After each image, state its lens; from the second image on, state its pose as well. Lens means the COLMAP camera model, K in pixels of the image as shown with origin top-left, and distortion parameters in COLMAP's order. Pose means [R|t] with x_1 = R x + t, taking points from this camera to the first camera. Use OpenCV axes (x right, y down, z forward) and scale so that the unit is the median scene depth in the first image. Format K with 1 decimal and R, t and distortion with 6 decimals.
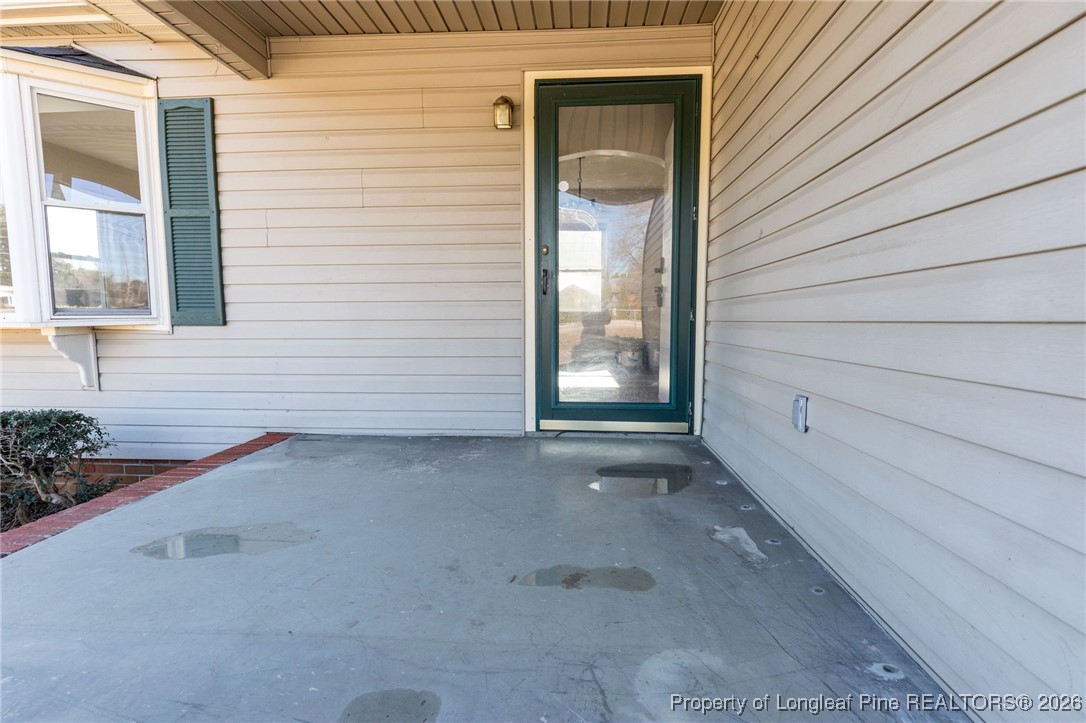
lens RADIAL K [[564.1, 0, 543.7], [0, 564.1, 365.3], [0, 0, 1]] dist [-0.000926, 0.000307]
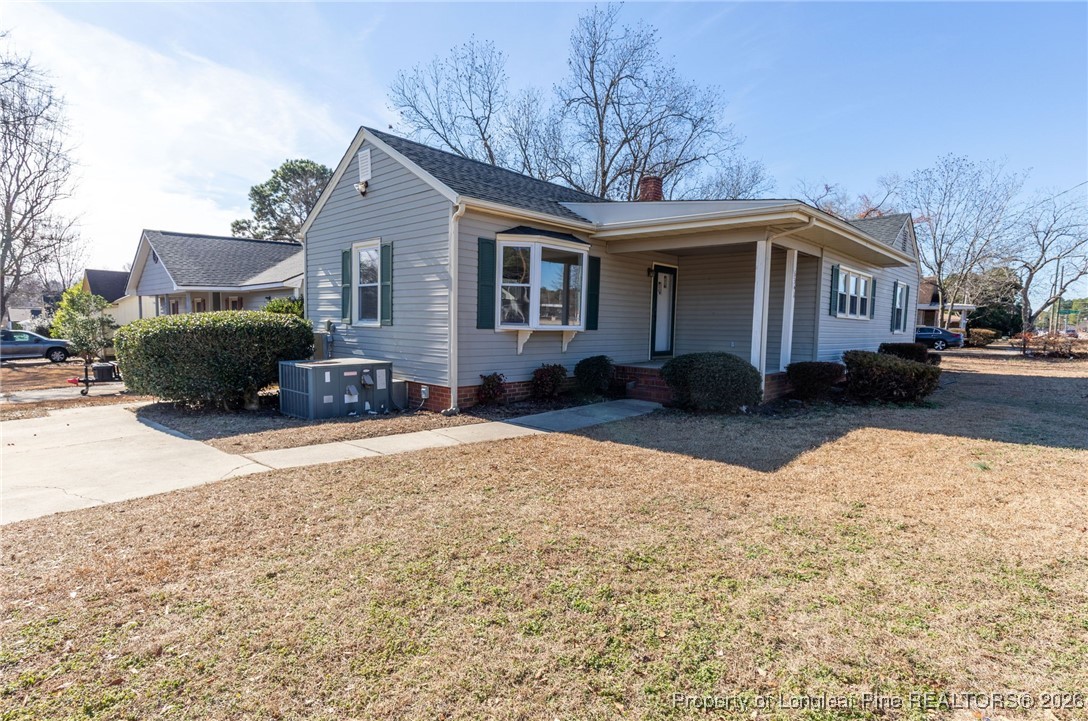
lens RADIAL K [[565.2, 0, 544.7], [0, 565.2, 364.3], [0, 0, 1]] dist [-0.000926, 0.000307]
pose [[0.612318, -0.048959, 0.789094, -3.272383], [0.064212, 0.997863, 0.012086, 0.060290], [-0.788000, 0.043269, 0.614153, -0.666495]]
